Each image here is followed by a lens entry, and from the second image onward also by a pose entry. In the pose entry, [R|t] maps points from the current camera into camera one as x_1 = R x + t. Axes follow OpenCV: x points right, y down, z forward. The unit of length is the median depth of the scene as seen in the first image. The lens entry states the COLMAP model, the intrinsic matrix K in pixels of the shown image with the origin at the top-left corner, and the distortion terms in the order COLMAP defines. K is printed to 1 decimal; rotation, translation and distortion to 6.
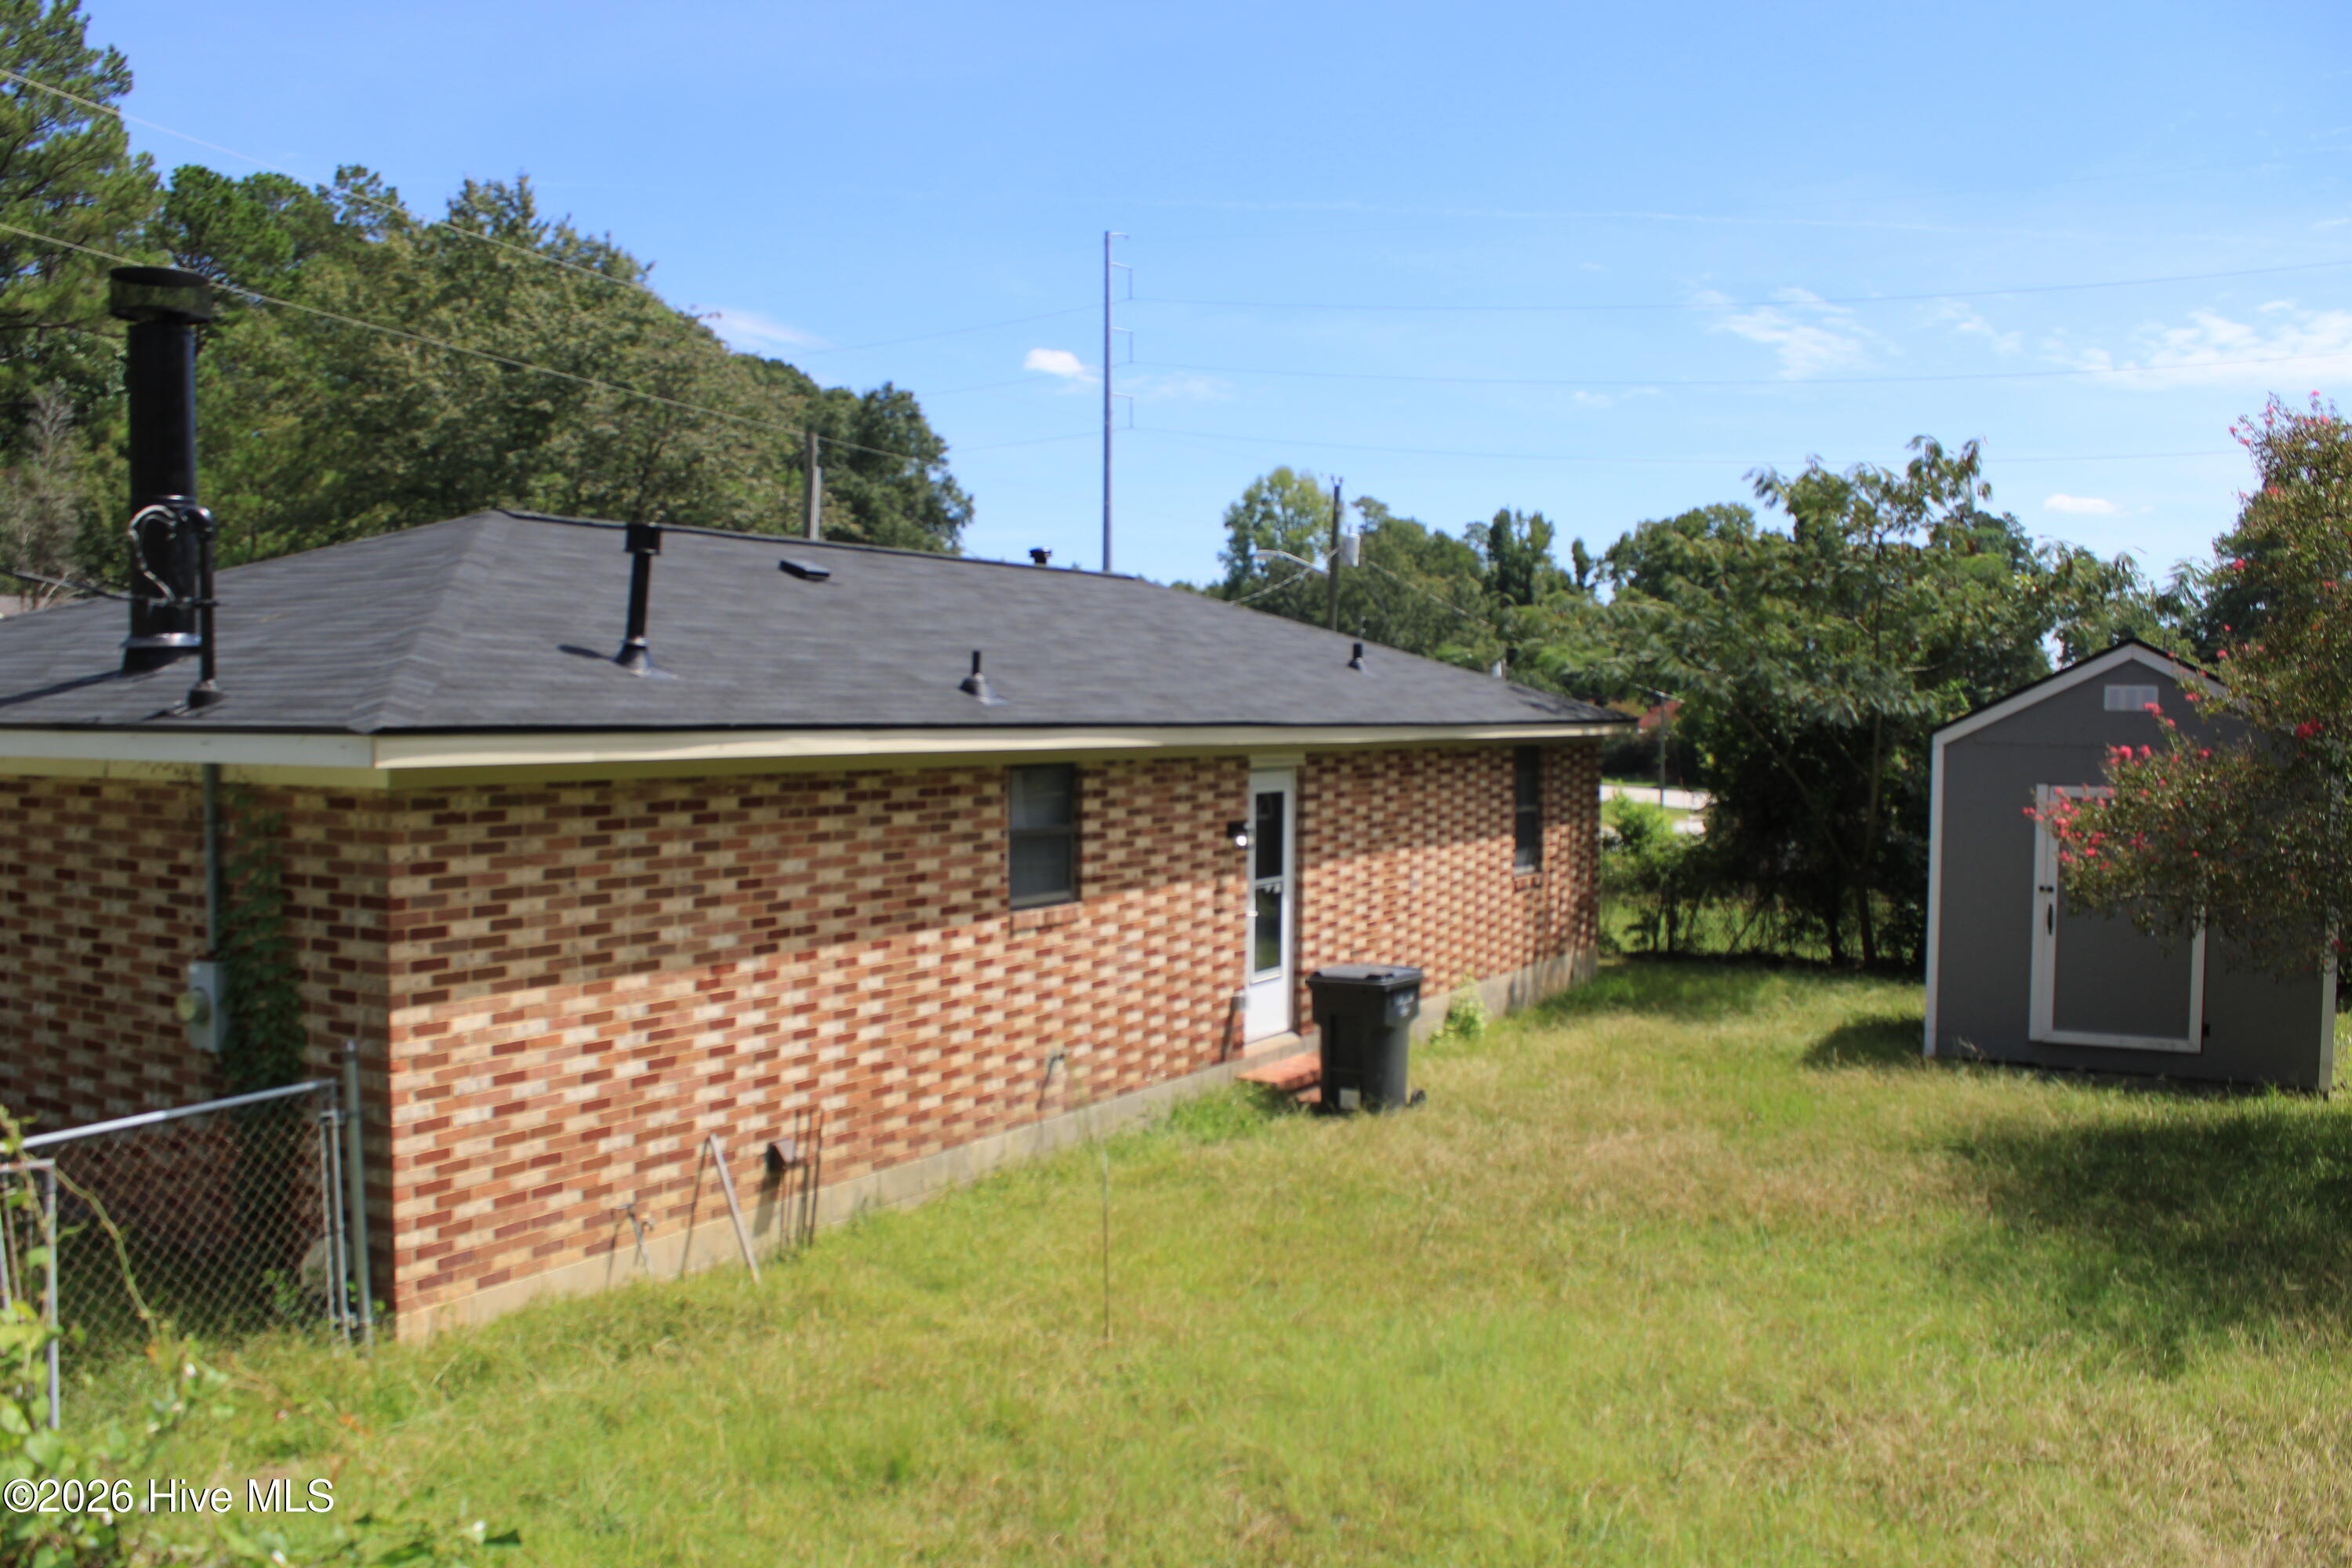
lens RADIAL K [[1994.6, 0, 1153.5], [0, 1994.6, 790.2], [0, 0, 1]] dist [-0.166385, 0.156180]
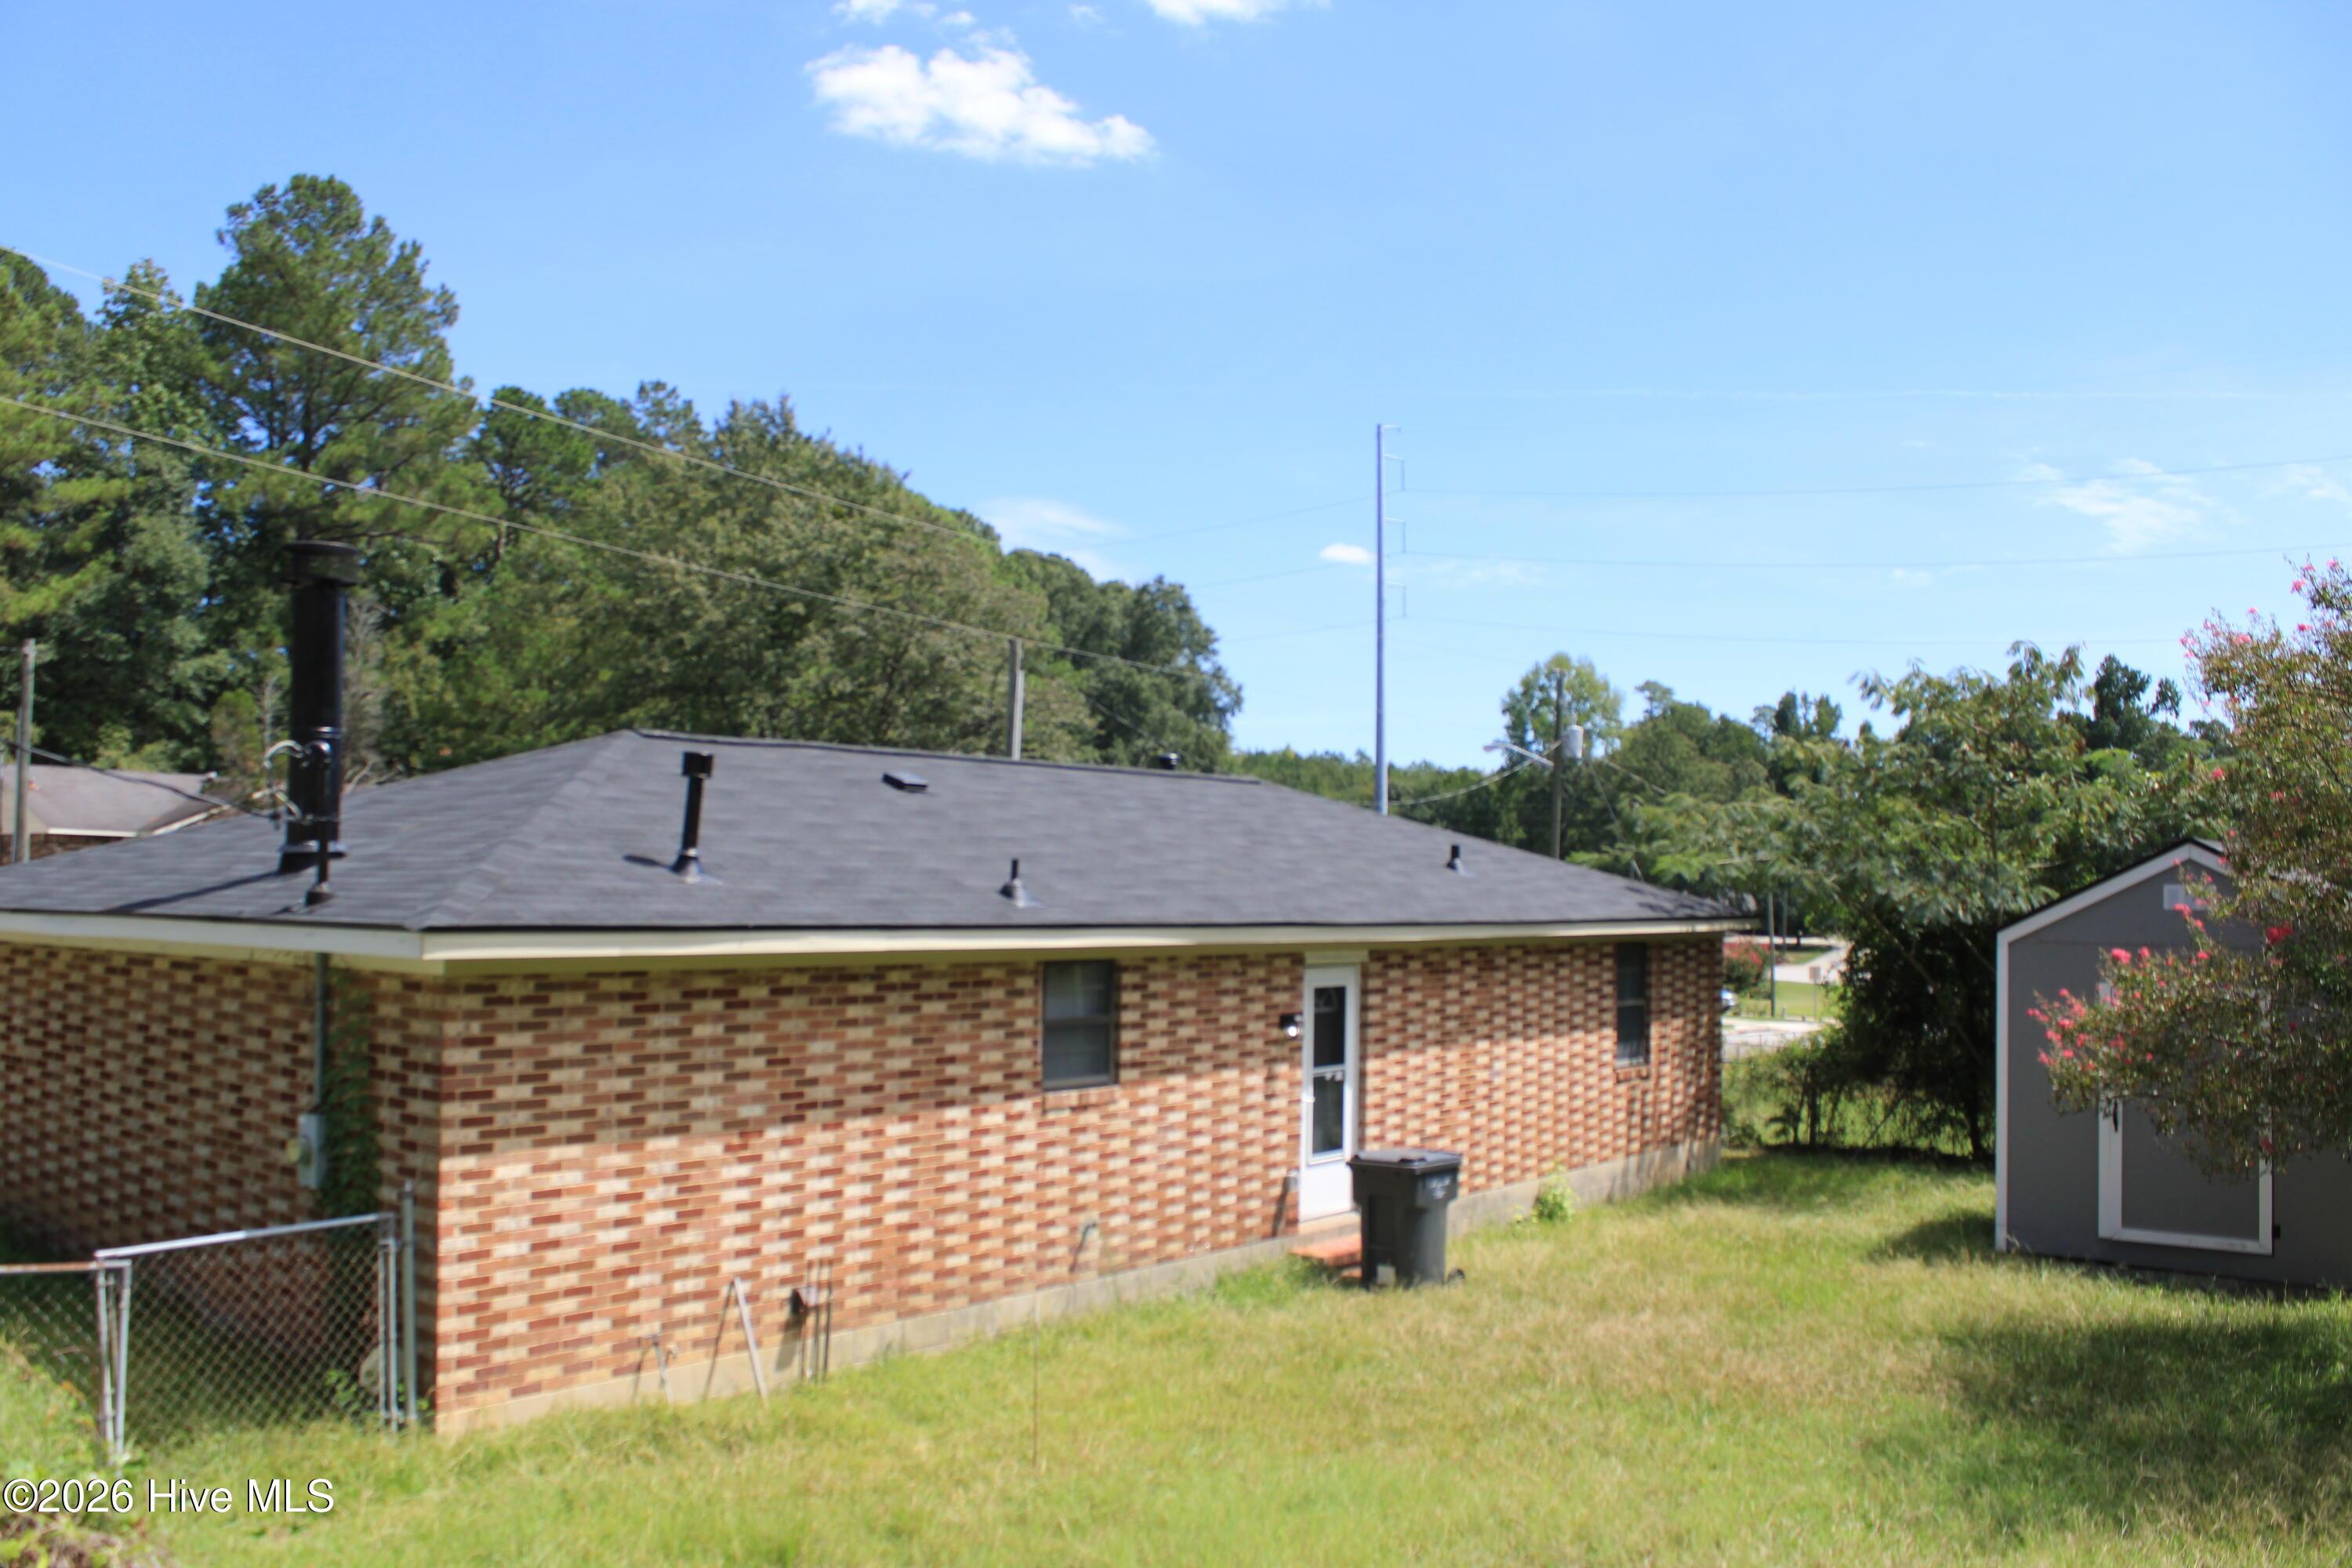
lens RADIAL K [[1994.6, 0, 1153.5], [0, 1994.6, 790.2], [0, 0, 1]] dist [-0.166385, 0.156180]
pose [[0.988914, -0.001357, -0.148481, 0.114591], [-0.012311, 0.995766, -0.091092, -0.005143], [0.147976, 0.091910, 0.984711, -0.075520]]
